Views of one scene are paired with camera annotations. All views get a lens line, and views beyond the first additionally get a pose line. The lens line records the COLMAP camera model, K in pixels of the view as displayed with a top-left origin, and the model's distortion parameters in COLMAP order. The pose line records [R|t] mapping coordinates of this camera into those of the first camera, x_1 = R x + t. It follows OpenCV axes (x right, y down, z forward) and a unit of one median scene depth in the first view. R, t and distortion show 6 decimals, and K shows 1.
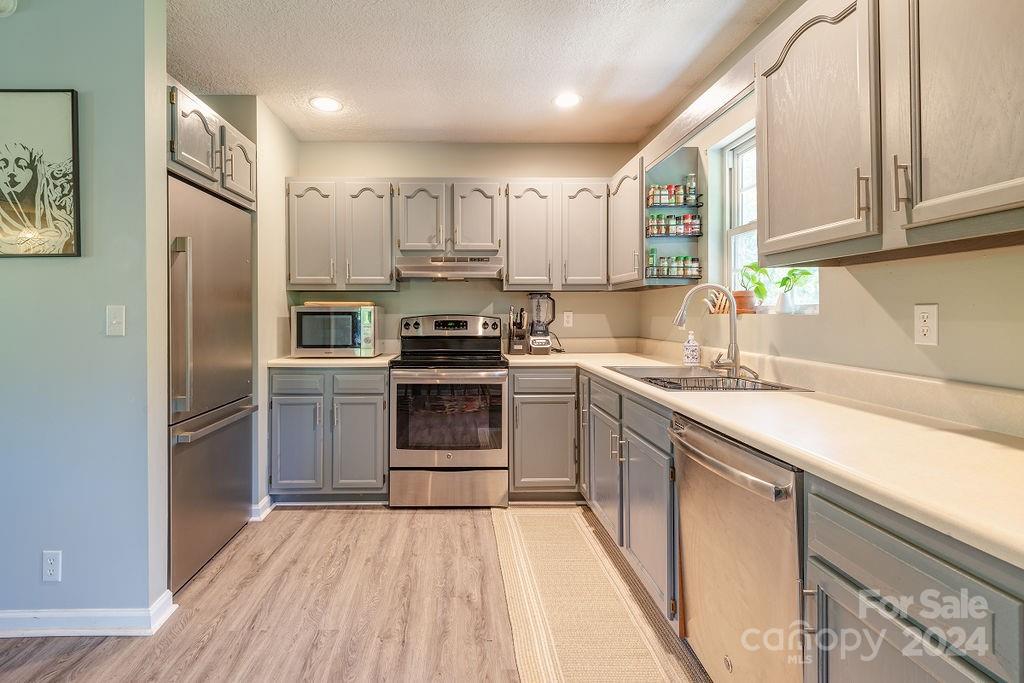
lens RADIAL K [[484.5, 0, 487.3], [0, 484.5, 327.0], [0, 0, 1]] dist [0.017255, -0.009295]
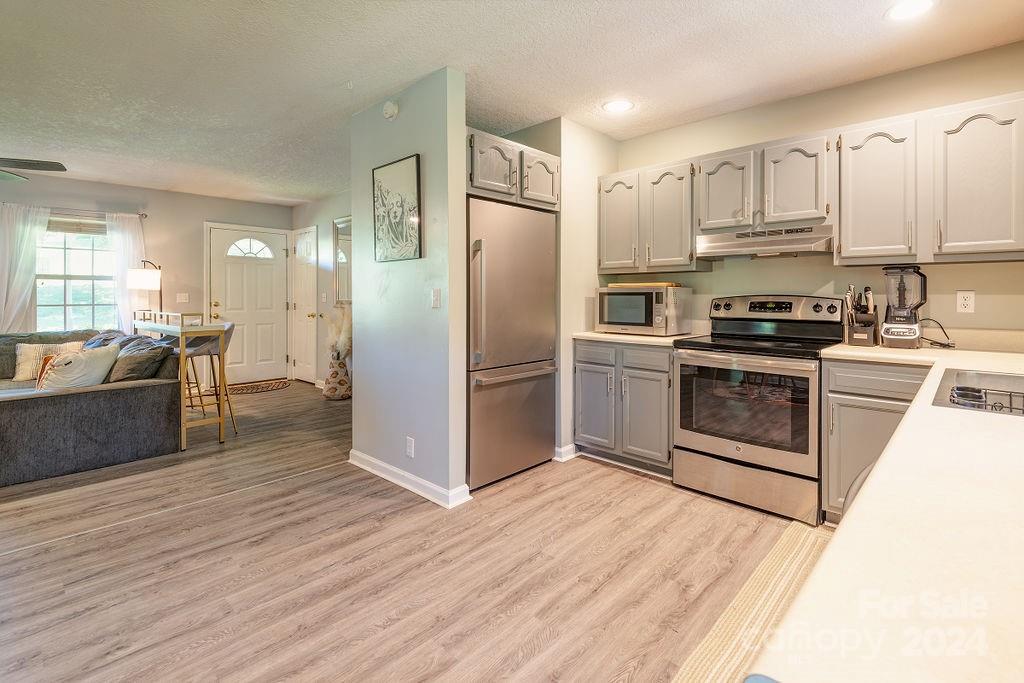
lens RADIAL K [[484.5, 0, 535.5], [0, 484.5, 309.3], [0, 0, 1]] dist [0.017255, -0.009295]
pose [[0.714759, 0.023305, -0.698983, 0.348911], [-0.020603, 0.999713, 0.012264, -0.001967], [0.699067, 0.005635, 0.715034, 0.079322]]
